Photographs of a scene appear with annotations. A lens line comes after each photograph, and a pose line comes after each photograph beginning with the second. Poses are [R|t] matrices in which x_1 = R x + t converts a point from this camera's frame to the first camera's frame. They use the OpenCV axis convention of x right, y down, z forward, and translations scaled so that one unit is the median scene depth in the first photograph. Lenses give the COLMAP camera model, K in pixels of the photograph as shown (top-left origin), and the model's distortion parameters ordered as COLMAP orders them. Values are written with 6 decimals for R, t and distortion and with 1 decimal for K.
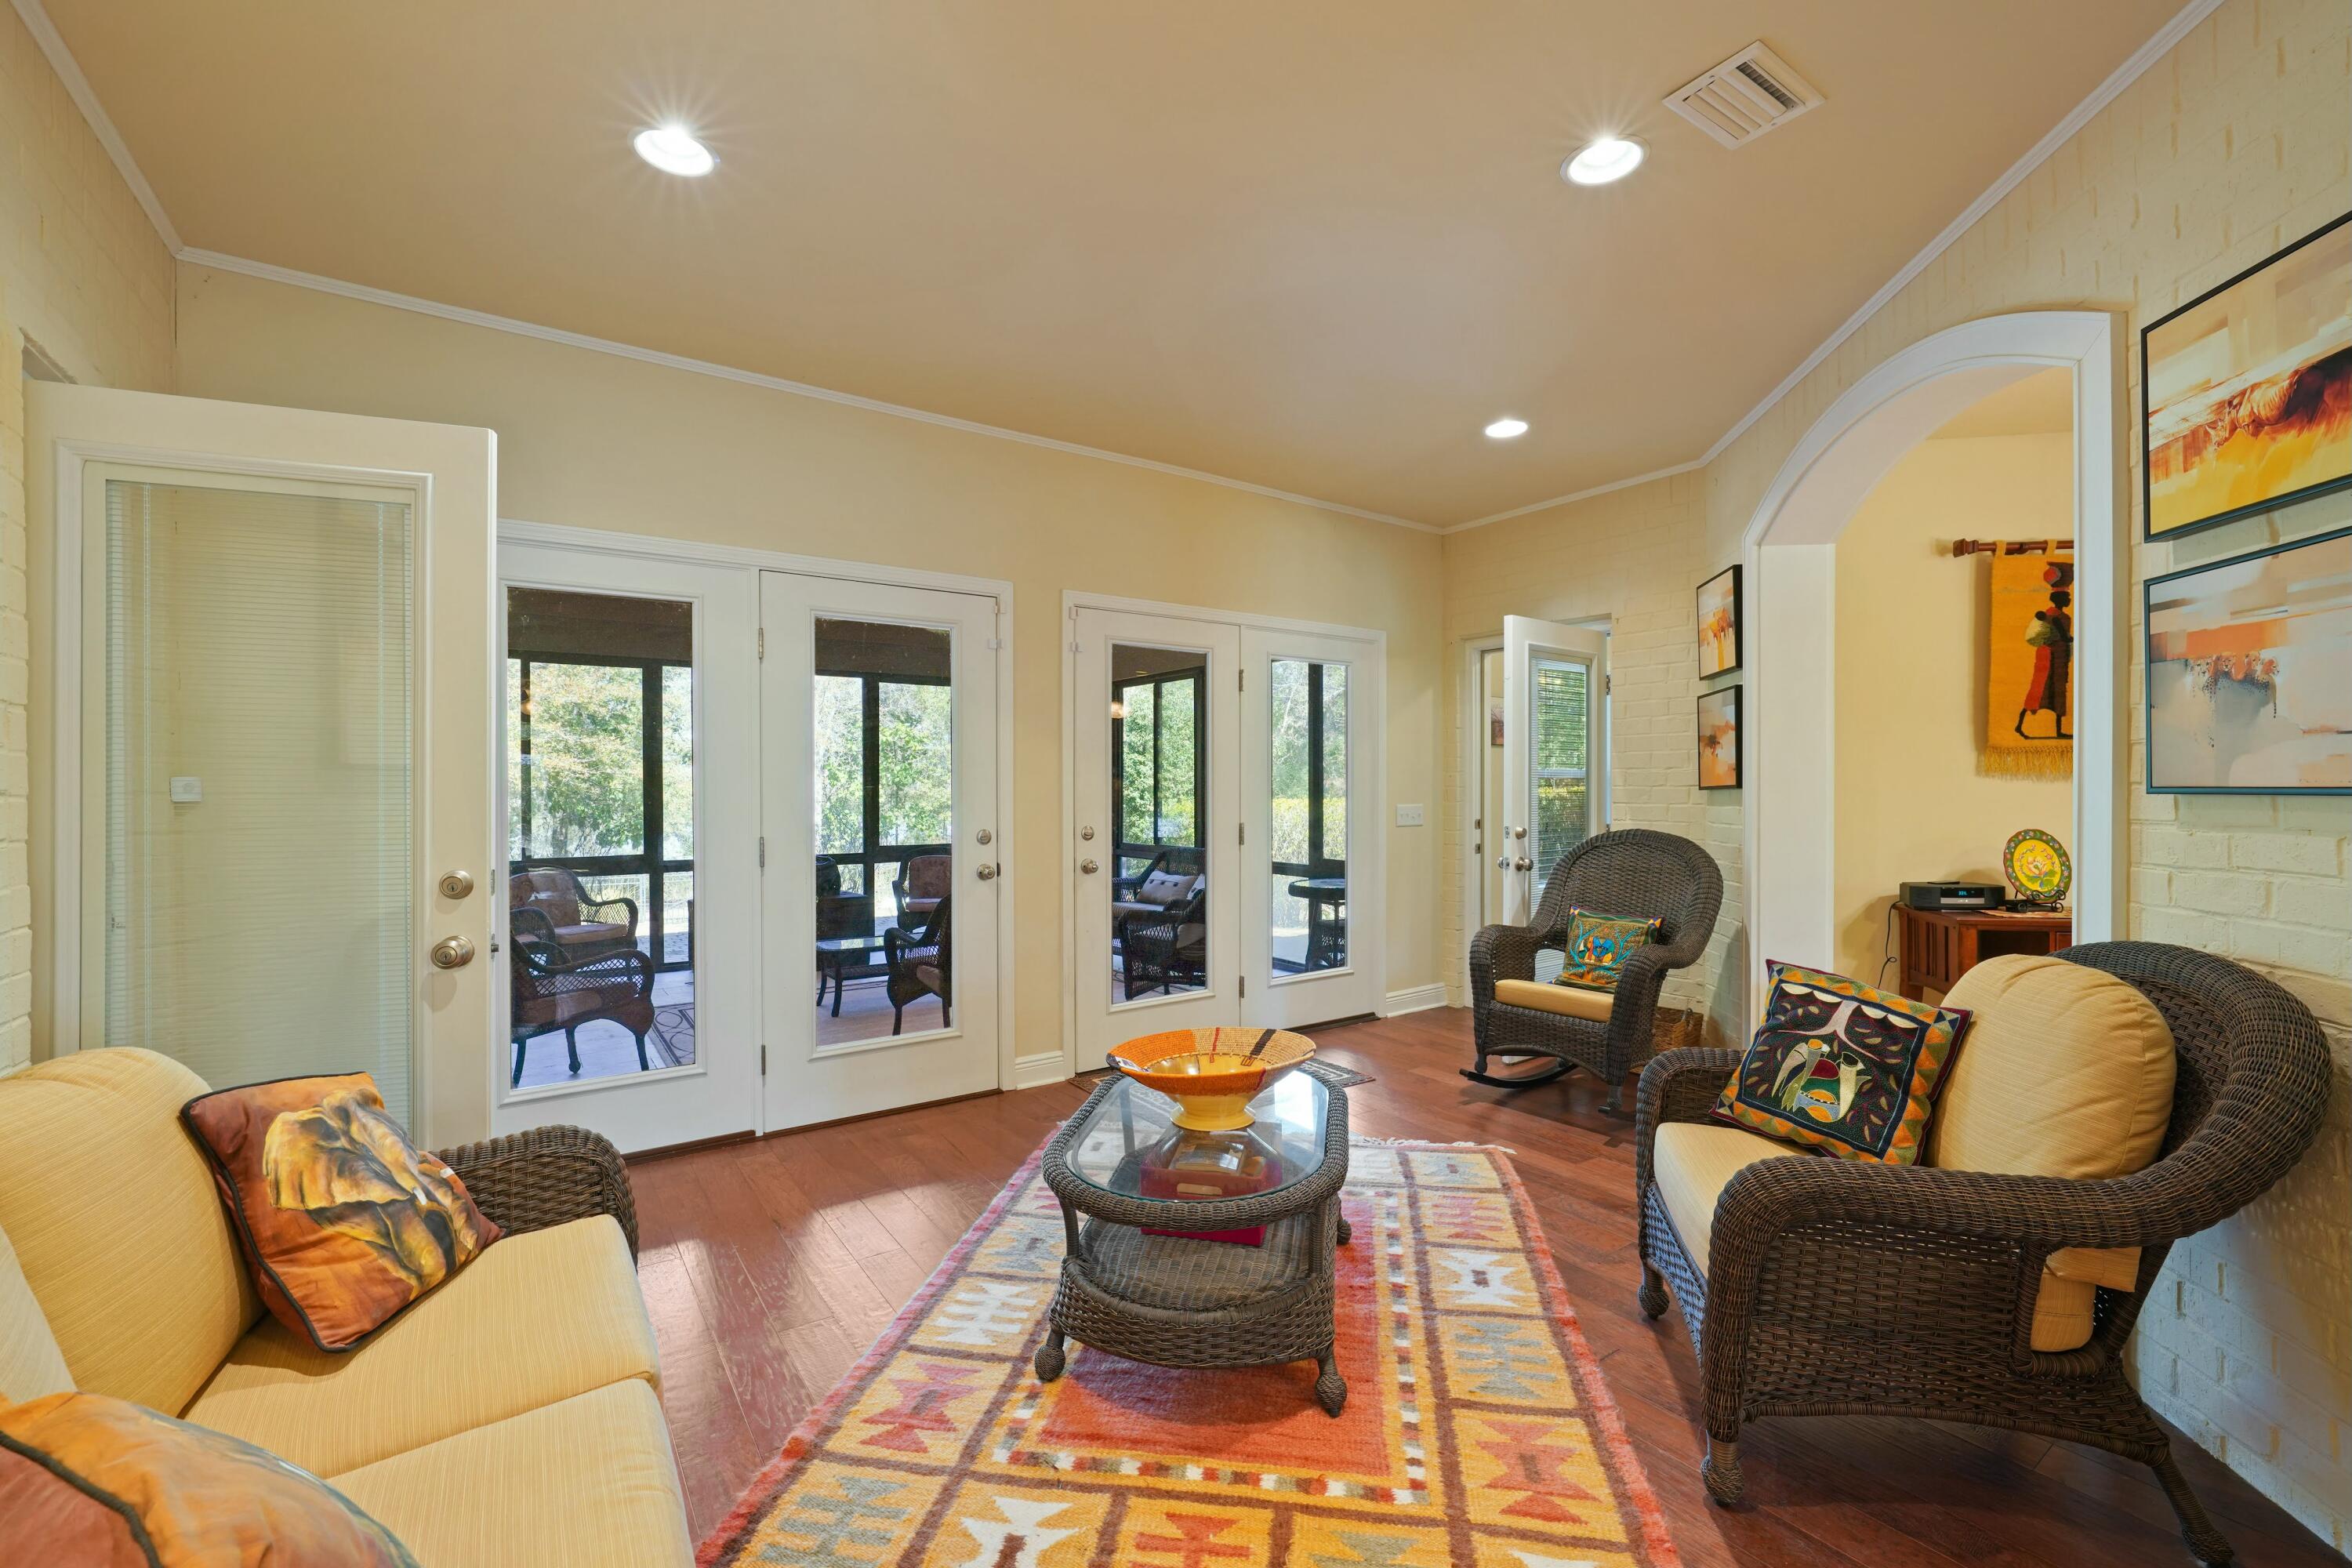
lens RADIAL K [[996.9, 0, 1204.1], [0, 996.9, 786.9], [0, 0, 1]] dist [-0.009758, 0.003187]
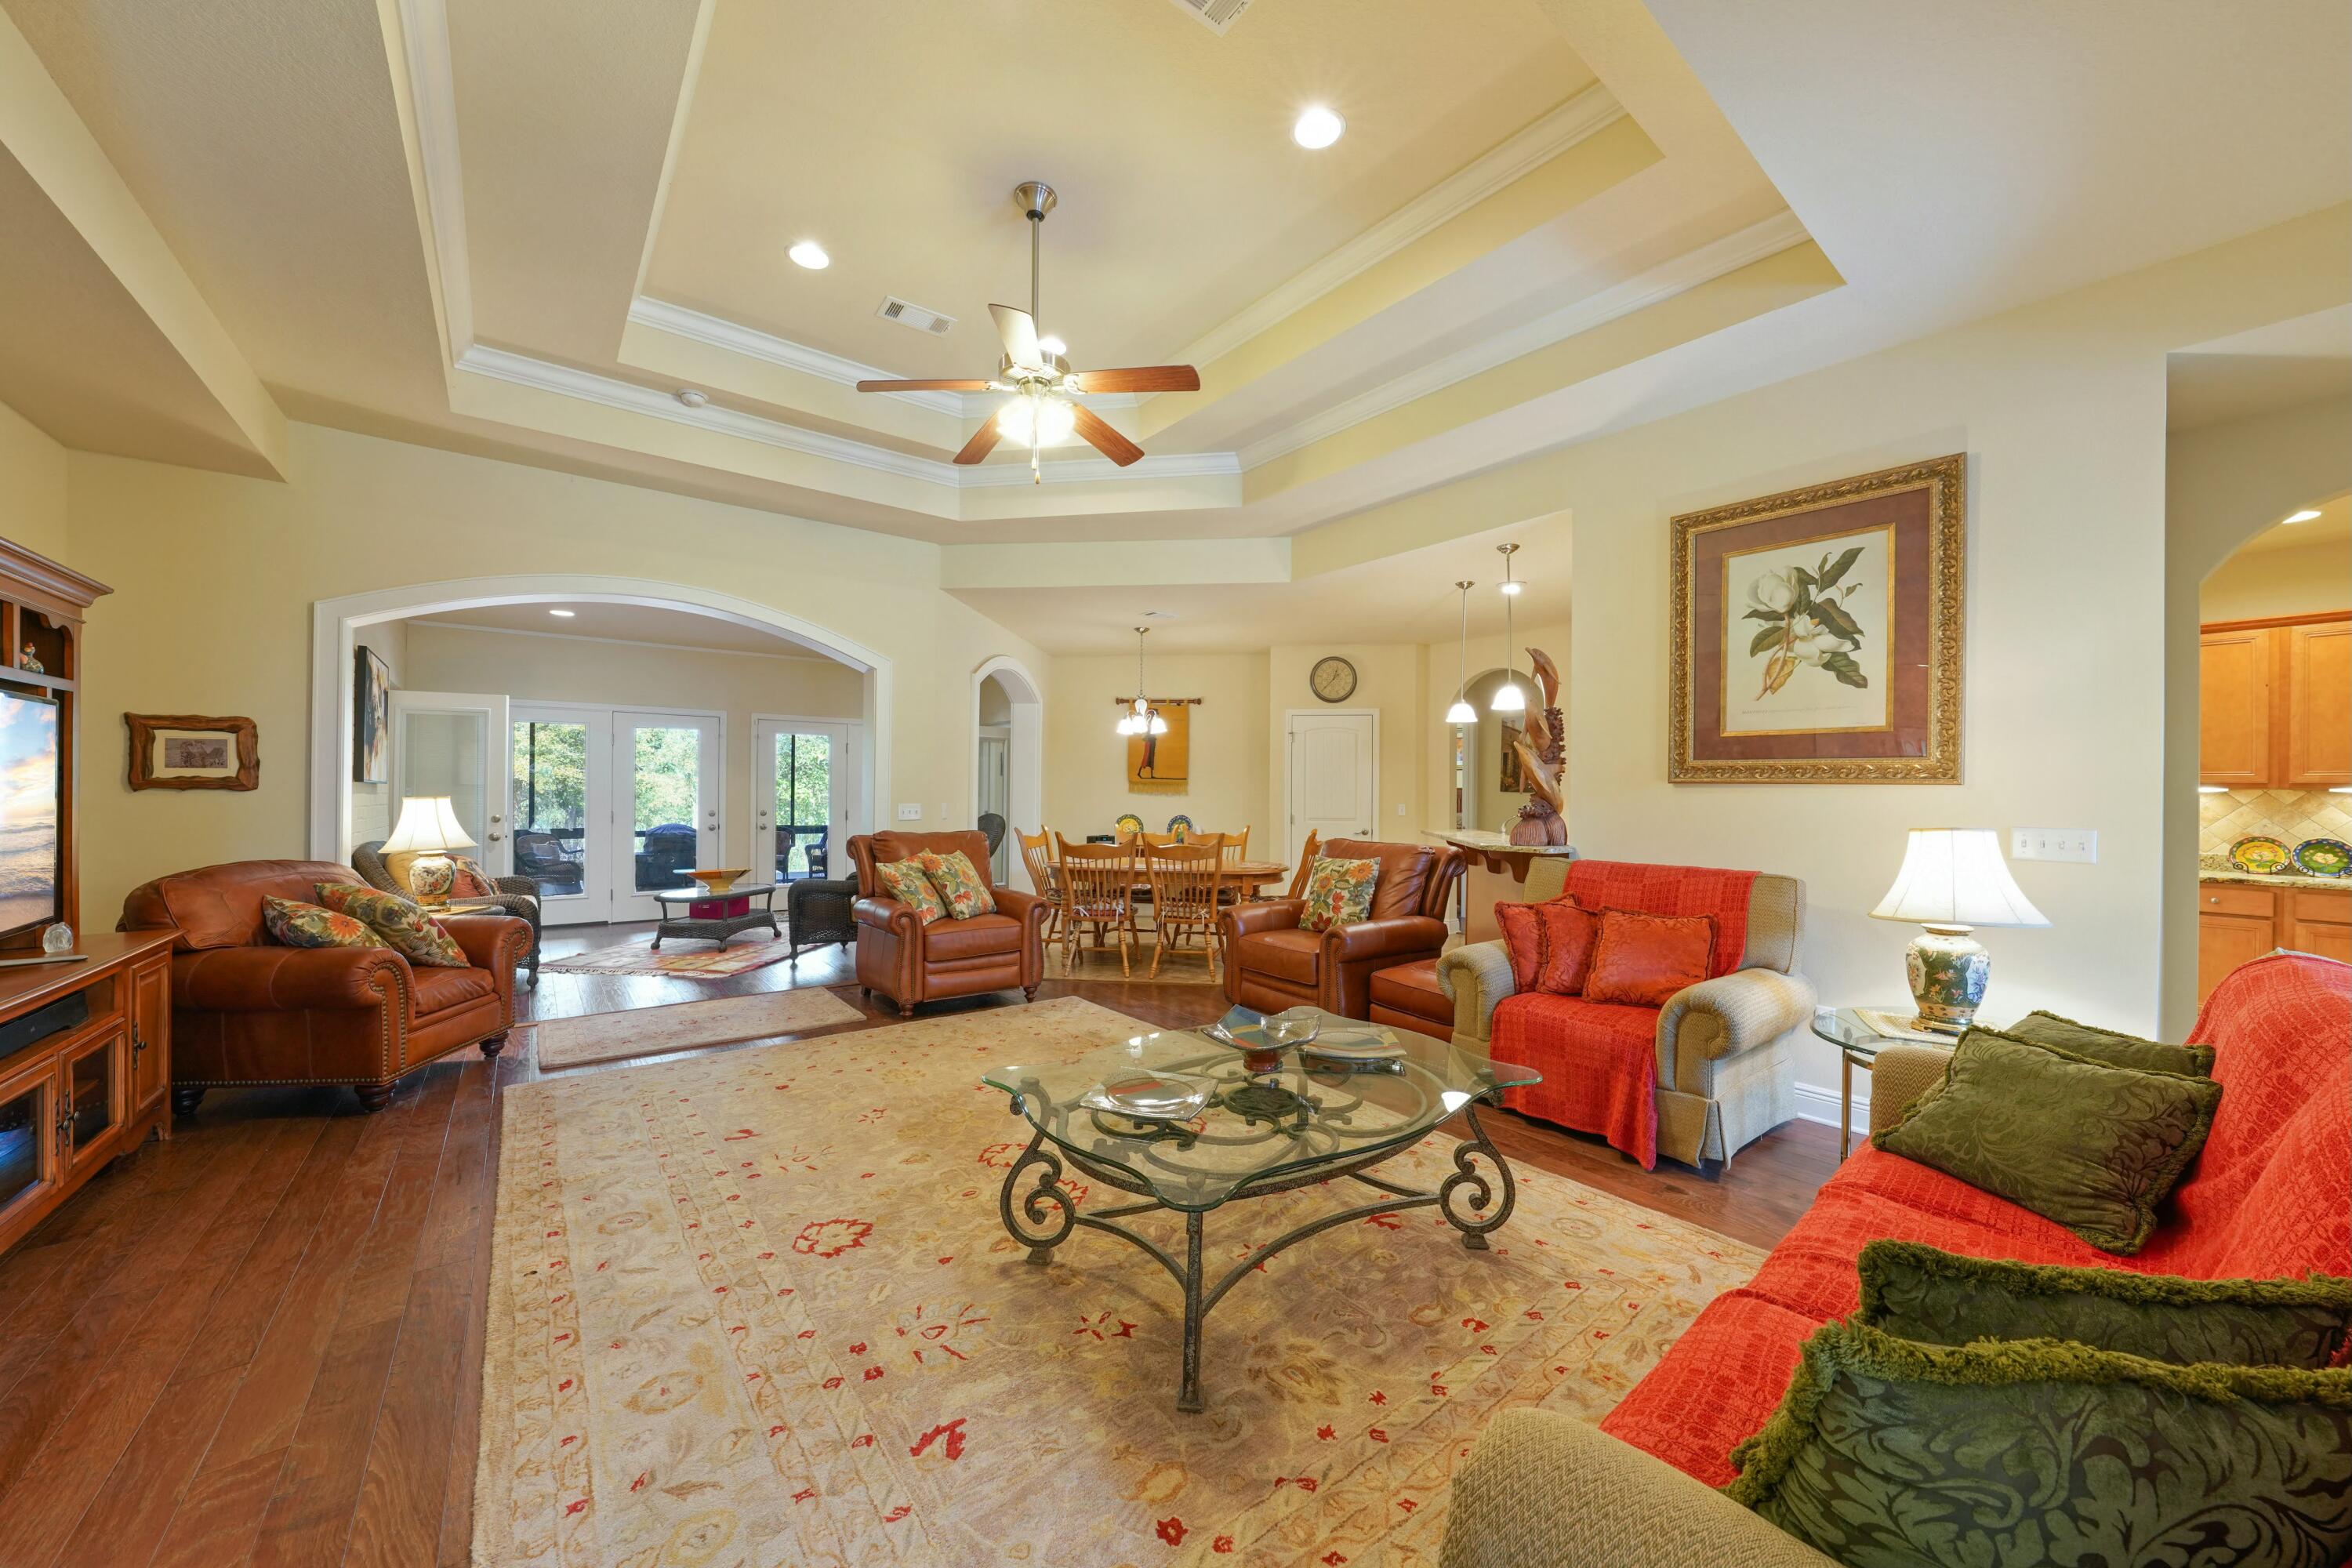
lens RADIAL K [[842.7, 0, 1190.9], [0, 842.7, 786.6], [0, 0, 1]] dist [-0.020437, 0.000668]
pose [[0.998354, 0.010934, 0.056298, 1.228924], [-0.010419, 0.999901, -0.009430, -0.014304], [-0.056396, 0.008828, 0.998369, -1.660819]]
